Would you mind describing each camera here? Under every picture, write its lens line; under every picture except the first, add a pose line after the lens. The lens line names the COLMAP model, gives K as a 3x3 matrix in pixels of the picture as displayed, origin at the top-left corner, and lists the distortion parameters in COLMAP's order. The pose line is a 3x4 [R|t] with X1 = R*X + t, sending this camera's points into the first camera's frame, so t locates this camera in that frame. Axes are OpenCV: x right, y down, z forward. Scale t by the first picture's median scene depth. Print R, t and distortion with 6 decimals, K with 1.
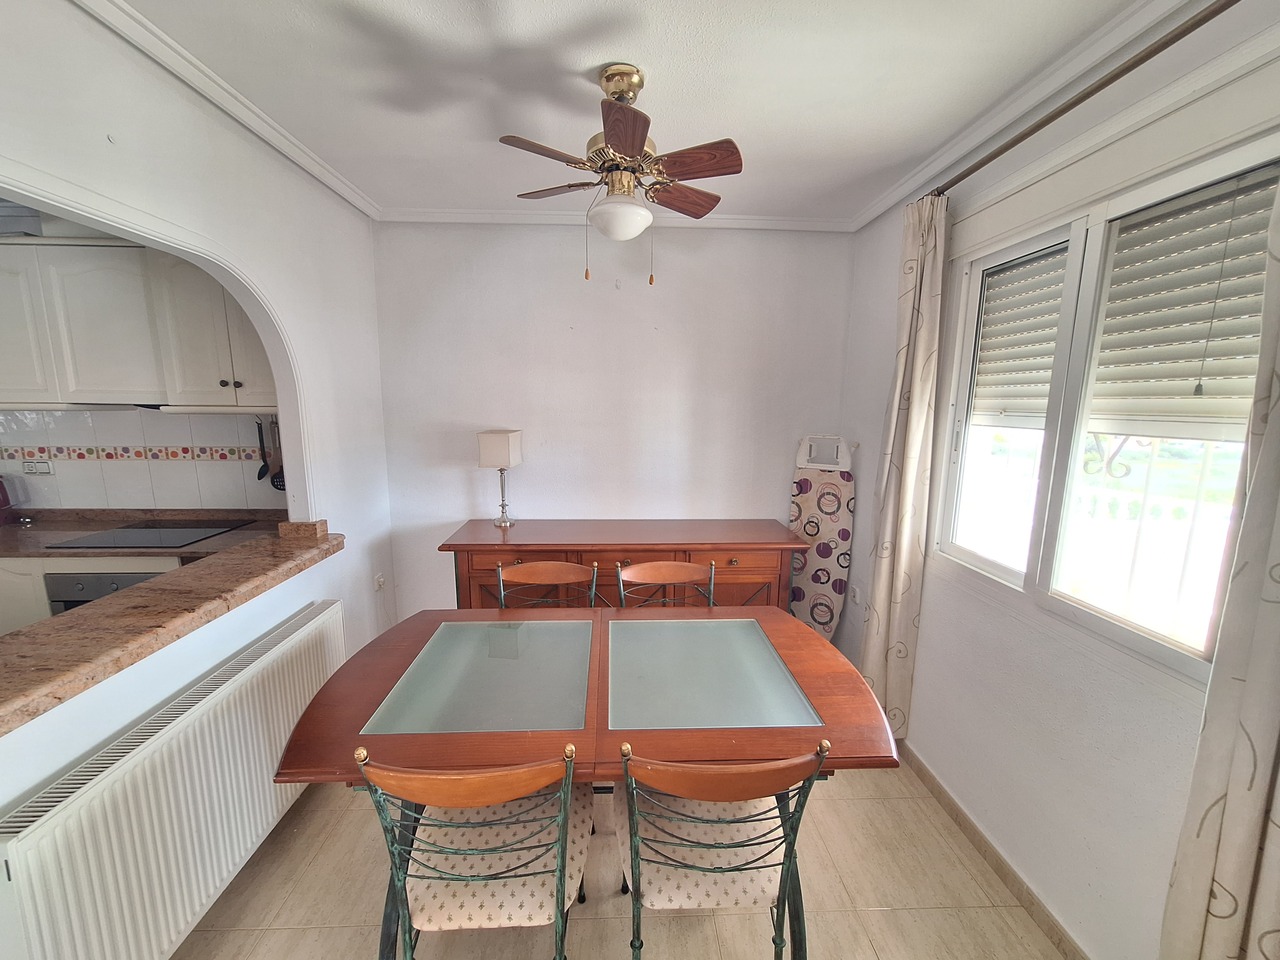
lens RADIAL K [[509.3, 0, 639.7], [0, 509.3, 488.8], [0, 0, 1]] dist [-0.005000, 0.001327]
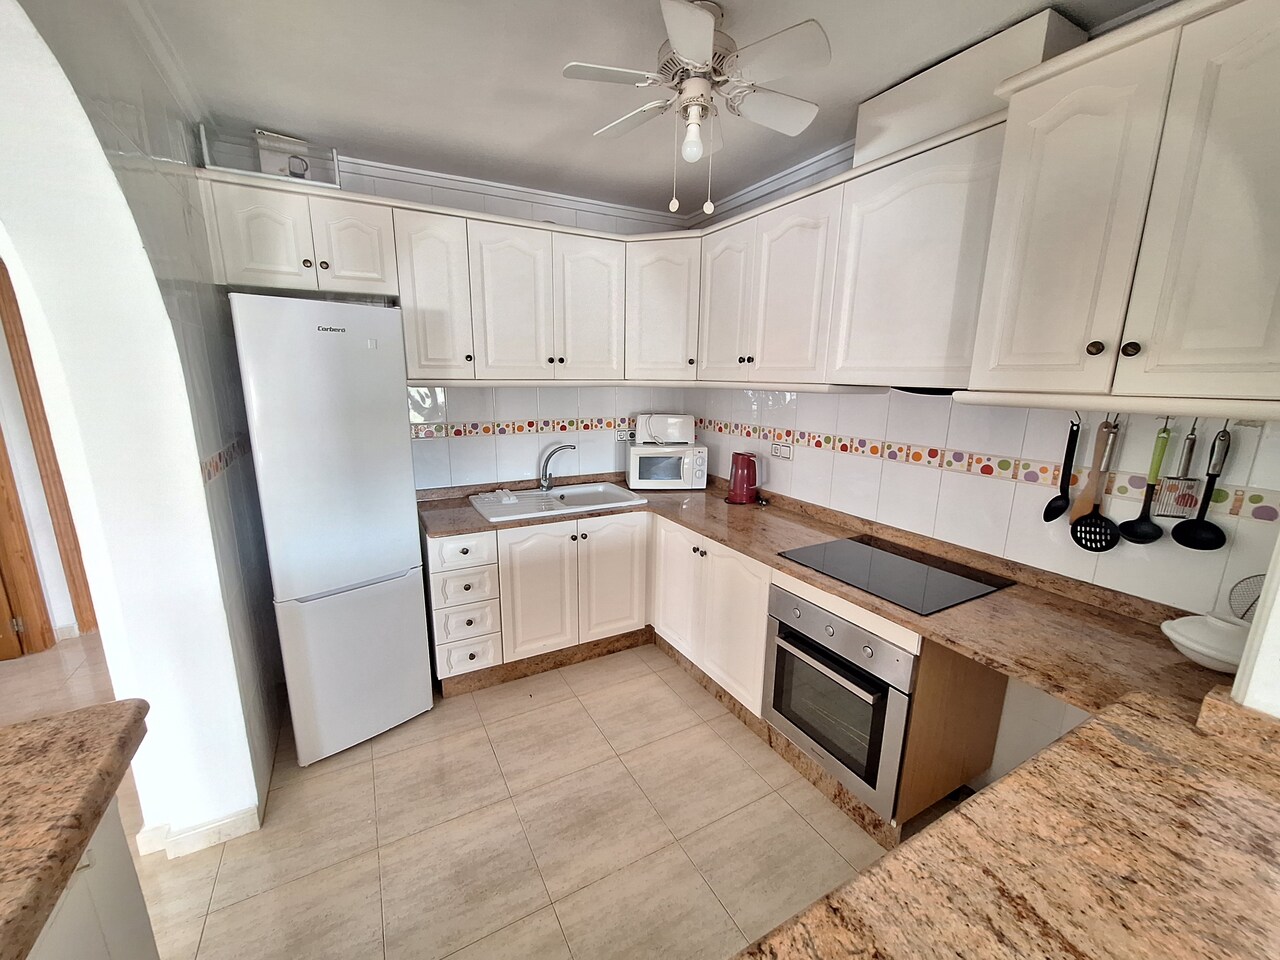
lens RADIAL K [[509.3, 0, 641.0], [0, 509.3, 490.3], [0, 0, 1]] dist [-0.005000, 0.001327]
pose [[0.455216, 0.193000, -0.869212, -0.460657], [-0.156480, 0.978372, 0.135287, -0.057461], [0.876523, 0.074429, 0.475571, 0.319007]]
